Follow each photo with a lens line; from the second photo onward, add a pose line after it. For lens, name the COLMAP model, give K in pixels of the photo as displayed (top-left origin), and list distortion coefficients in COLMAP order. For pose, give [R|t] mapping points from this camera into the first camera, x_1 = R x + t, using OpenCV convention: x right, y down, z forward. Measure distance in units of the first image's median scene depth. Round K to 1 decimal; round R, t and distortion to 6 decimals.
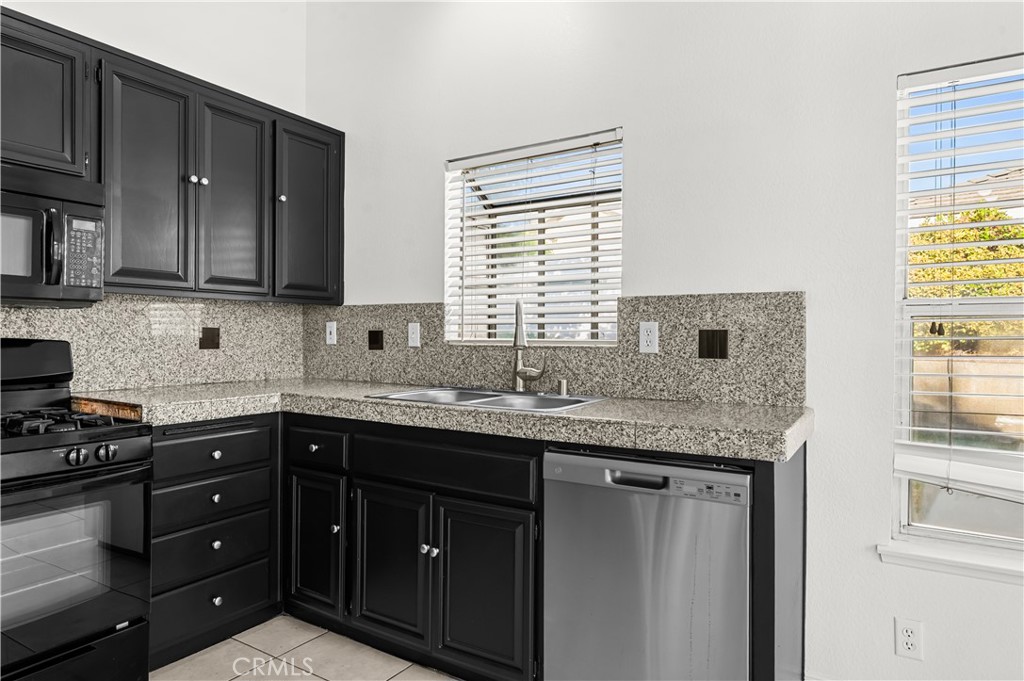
lens RADIAL K [[613.2, 0, 509.3], [0, 613.2, 336.6], [0, 0, 1]] dist [-0.000026, 0.001742]
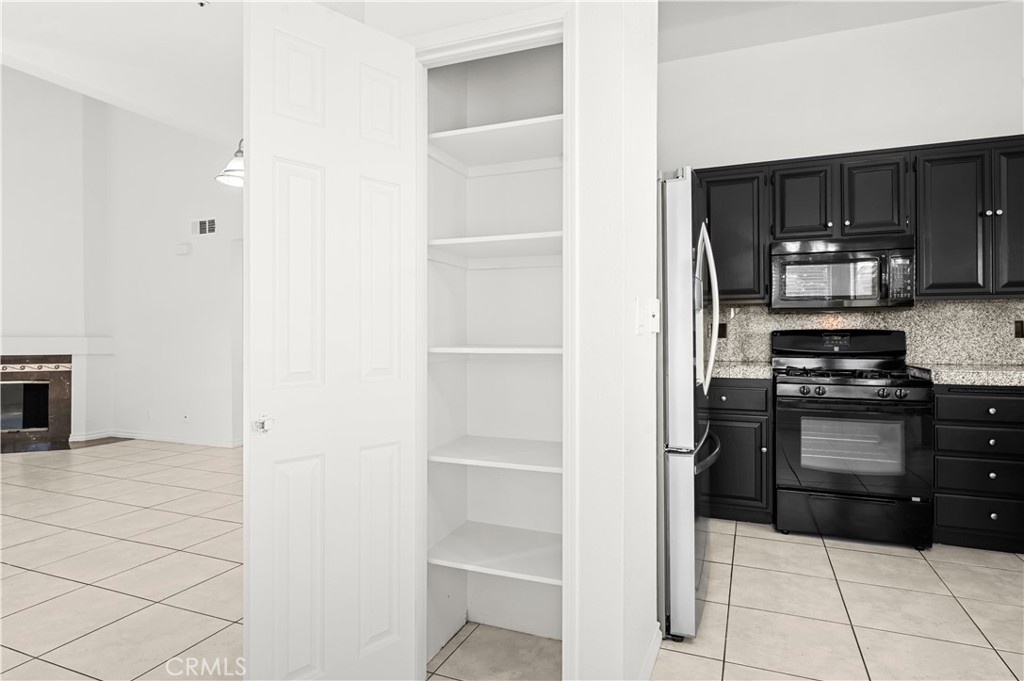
lens RADIAL K [[579.4, 0, 513.9], [0, 579.4, 332.5], [0, 0, 1]] dist [-0.002178, 0.002830]
pose [[0.174559, -0.010265, -0.984593, 0.614878], [0.000790, 0.999947, -0.010285, 0.025832], [0.984646, 0.001017, 0.174558, -0.295498]]
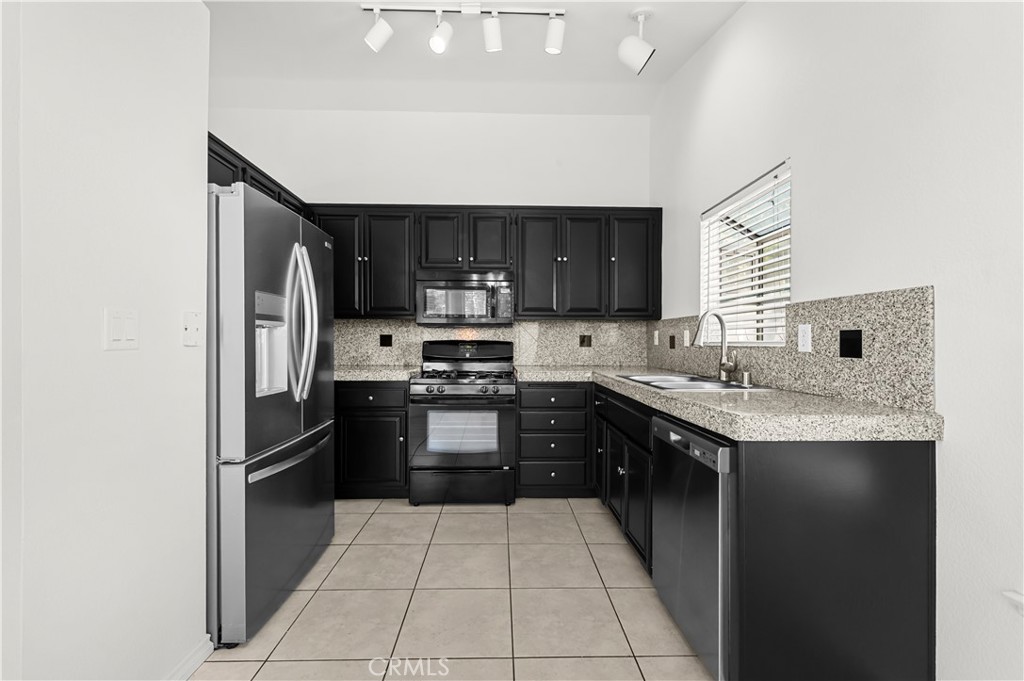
lens RADIAL K [[438.8, 0, 510.1], [0, 438.8, 342.2], [0, 0, 1]] dist [0.001236, -0.000287]
pose [[0.555080, -0.000589, -0.831797, 0.595025], [-0.001662, 0.999997, -0.001818, 0.011071], [0.831795, 0.002392, 0.555078, 0.102650]]
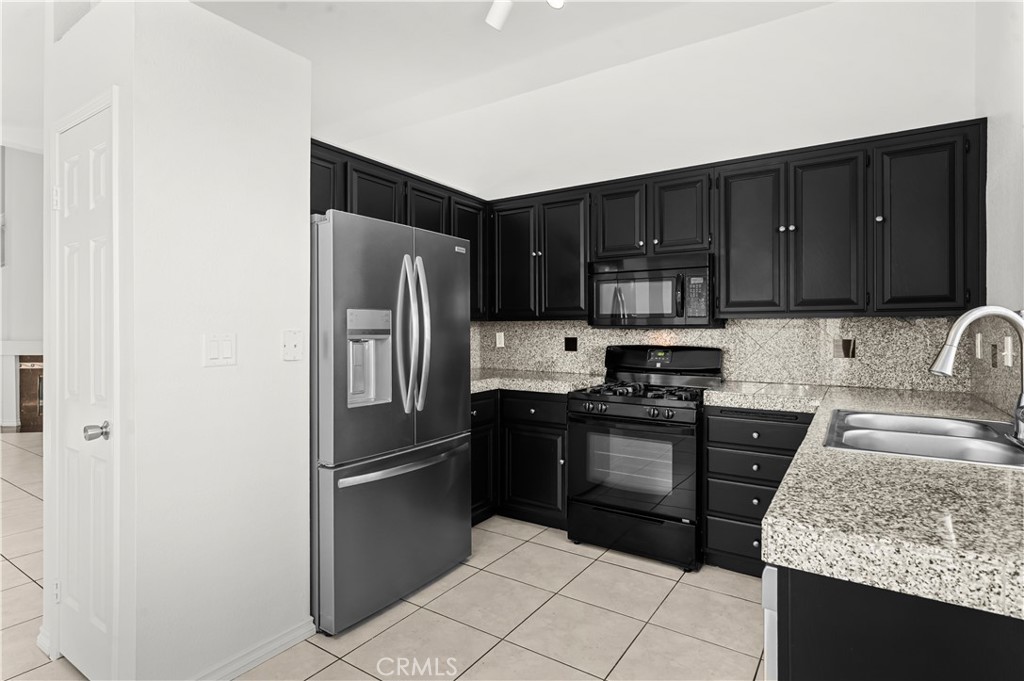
lens RADIAL K [[527.1, 0, 514.3], [0, 527.1, 332.3], [0, 0, 1]] dist [0.000941, -0.000122]
pose [[-0.023878, -0.002541, -0.999712, 0.679994], [-0.002242, 0.999994, -0.002488, -0.030467], [0.999712, 0.002182, -0.023883, 0.476992]]
